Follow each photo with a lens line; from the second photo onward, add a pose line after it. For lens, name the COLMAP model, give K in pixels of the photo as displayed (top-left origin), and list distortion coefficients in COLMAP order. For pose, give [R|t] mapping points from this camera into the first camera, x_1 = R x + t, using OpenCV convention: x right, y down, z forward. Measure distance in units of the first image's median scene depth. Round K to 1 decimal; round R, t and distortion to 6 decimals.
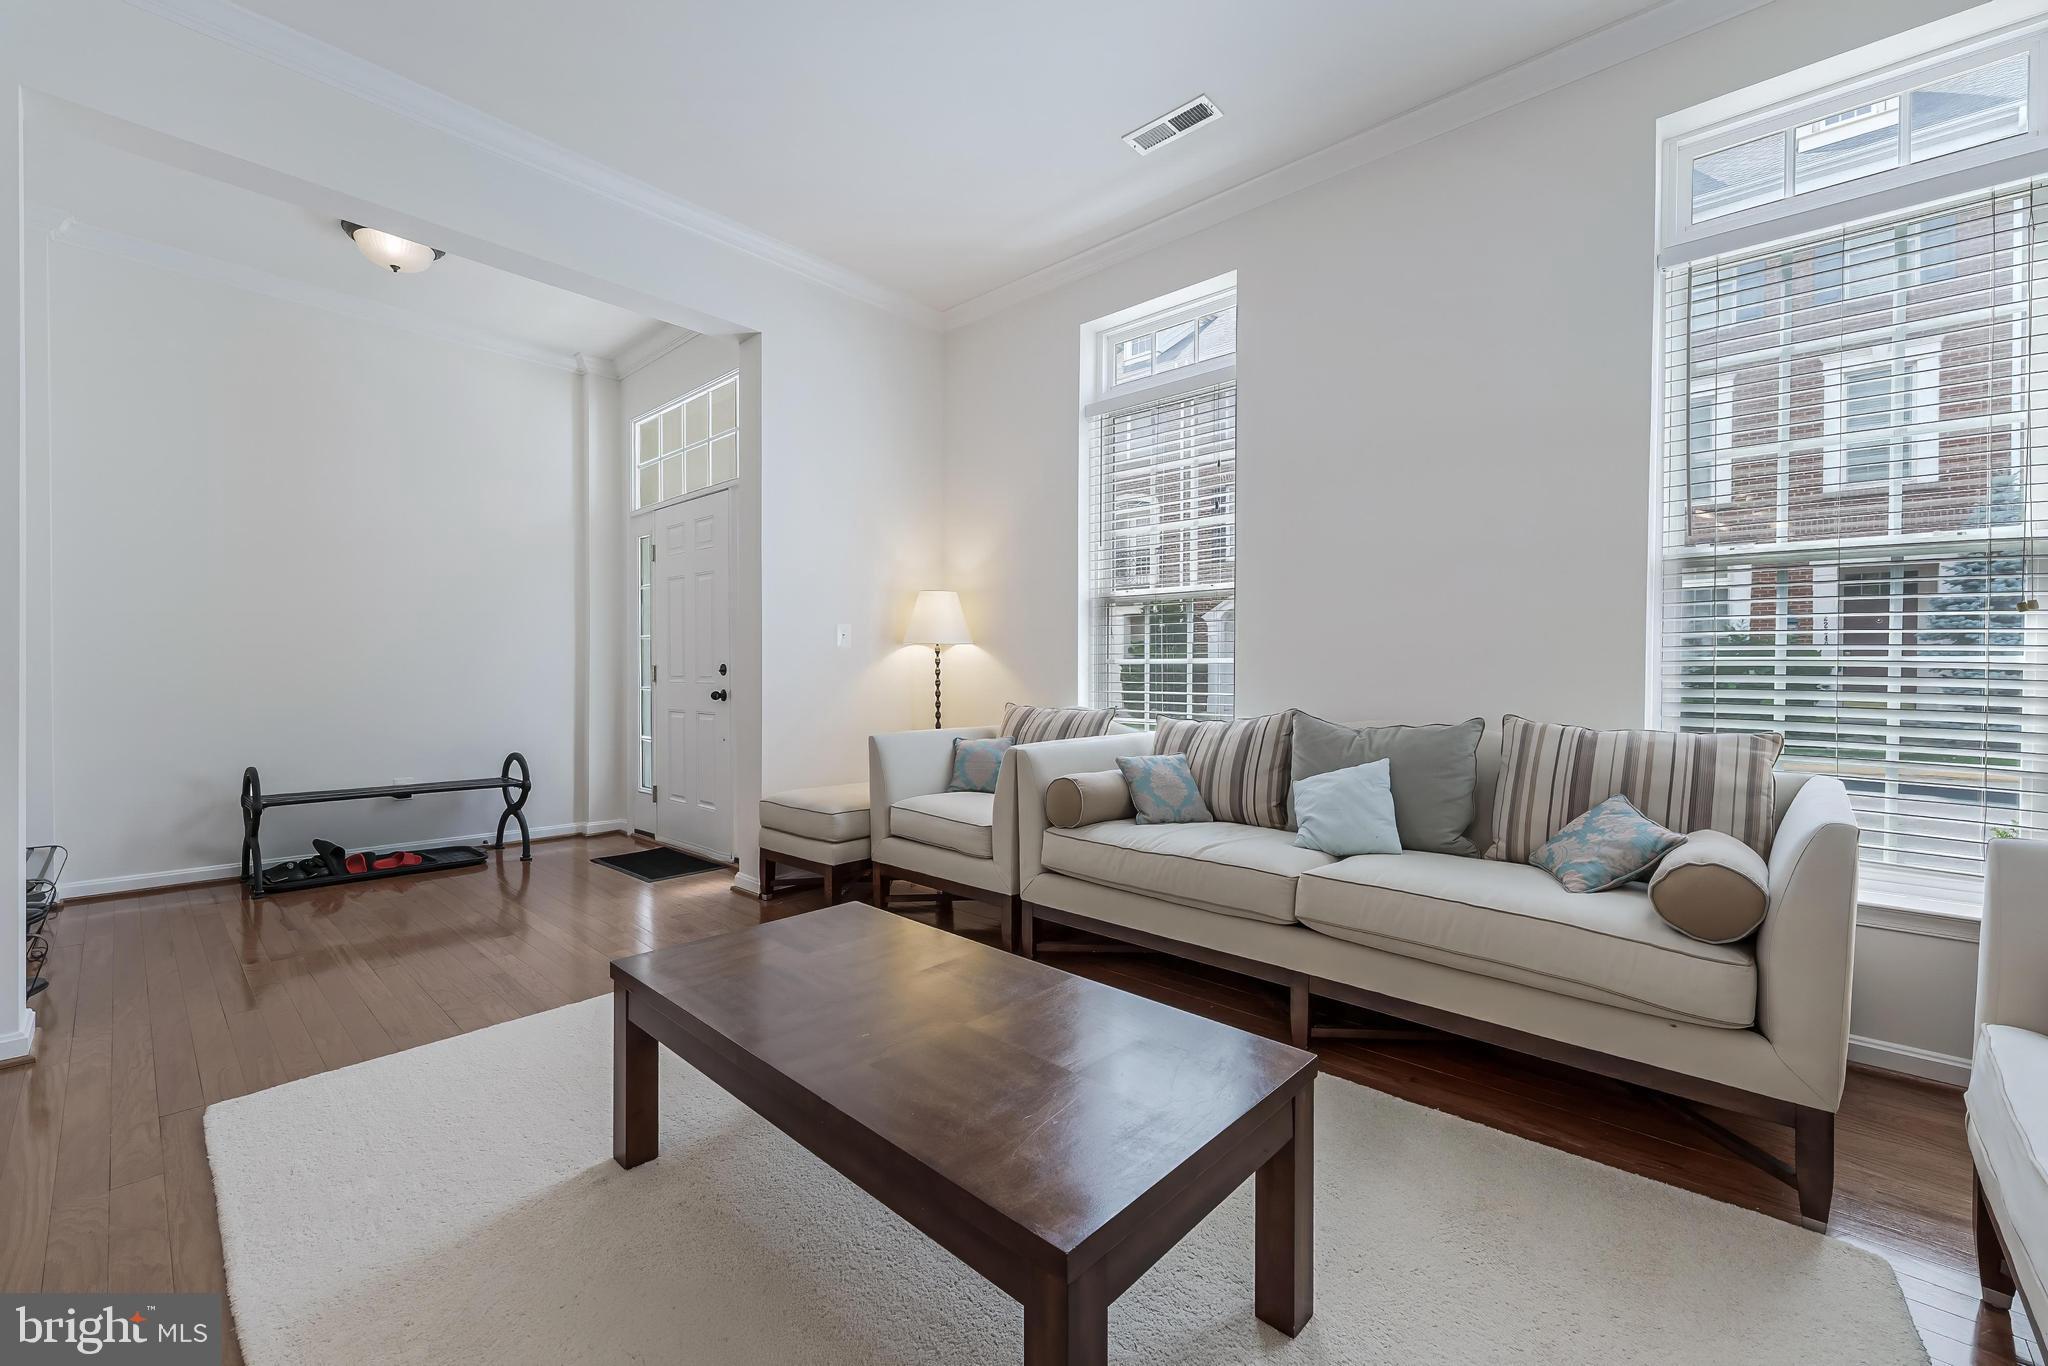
lens RADIAL K [[832.0, 0, 1041.2], [0, 832.0, 669.5], [0, 0, 1]] dist [-0.002994, 0.000426]
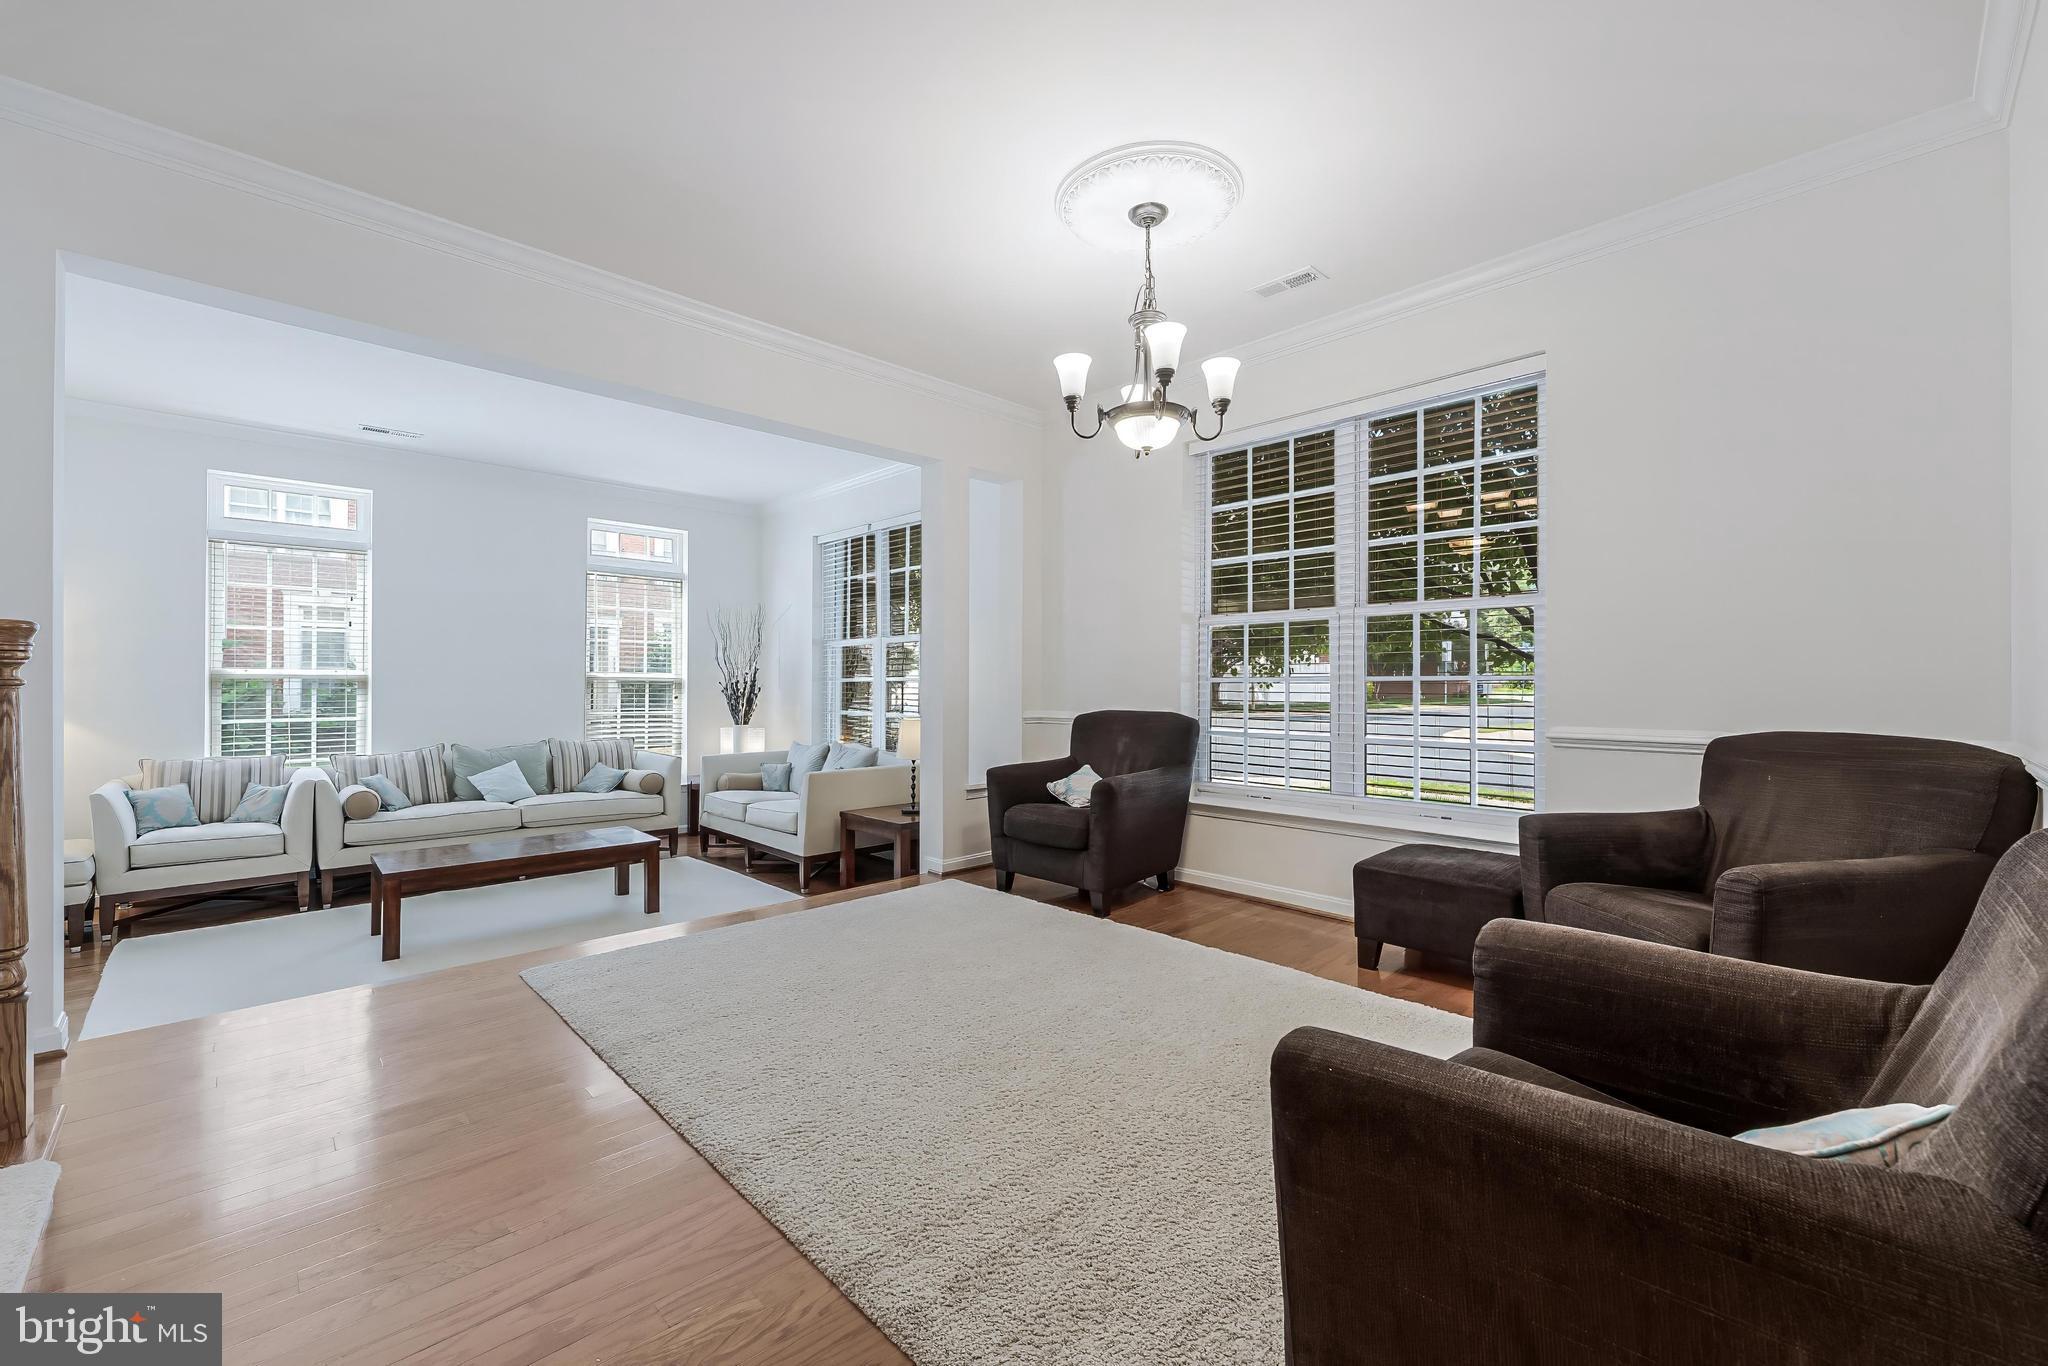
lens RADIAL K [[832.0, 0, 1019.4], [0, 832.0, 678.3], [0, 0, 1]] dist [-0.002994, 0.000426]
pose [[0.076301, 0.003773, 0.997078, -1.599321], [0.001596, 0.999991, -0.003906, -0.100396], [-0.997084, 0.001889, 0.076295, -0.535419]]
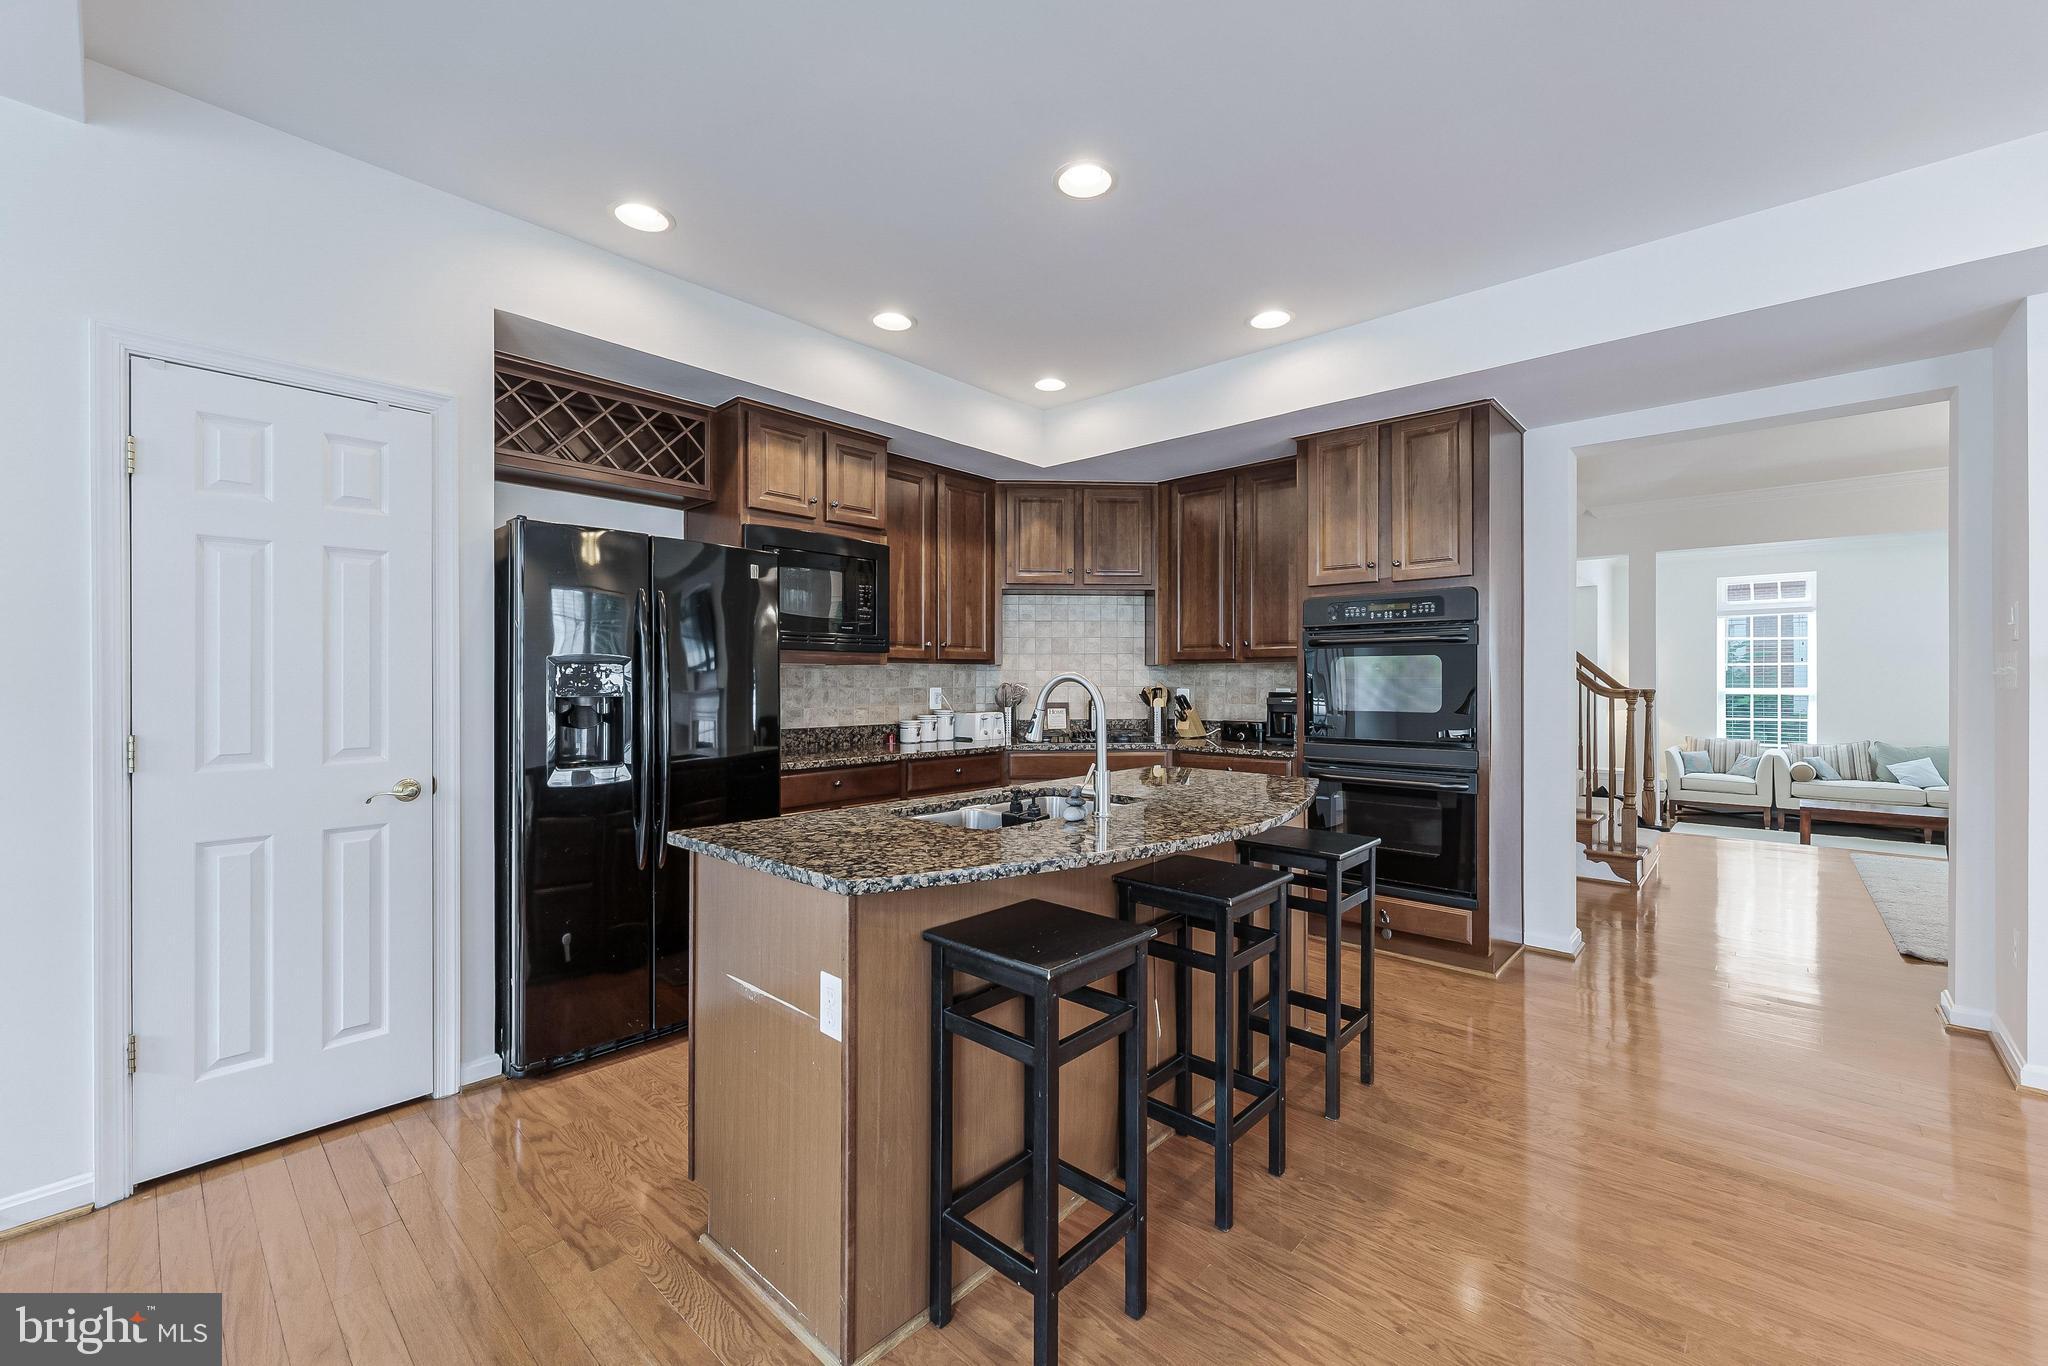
lens RADIAL K [[832.0, 0, 1040.4], [0, 832.0, 674.3], [0, 0, 1]] dist [-0.002994, 0.000426]
pose [[0.999950, -0.003151, 0.009527, -2.632284], [0.003238, 0.999952, -0.009208, -0.169949], [-0.009498, 0.009239, 0.999912, -1.877909]]
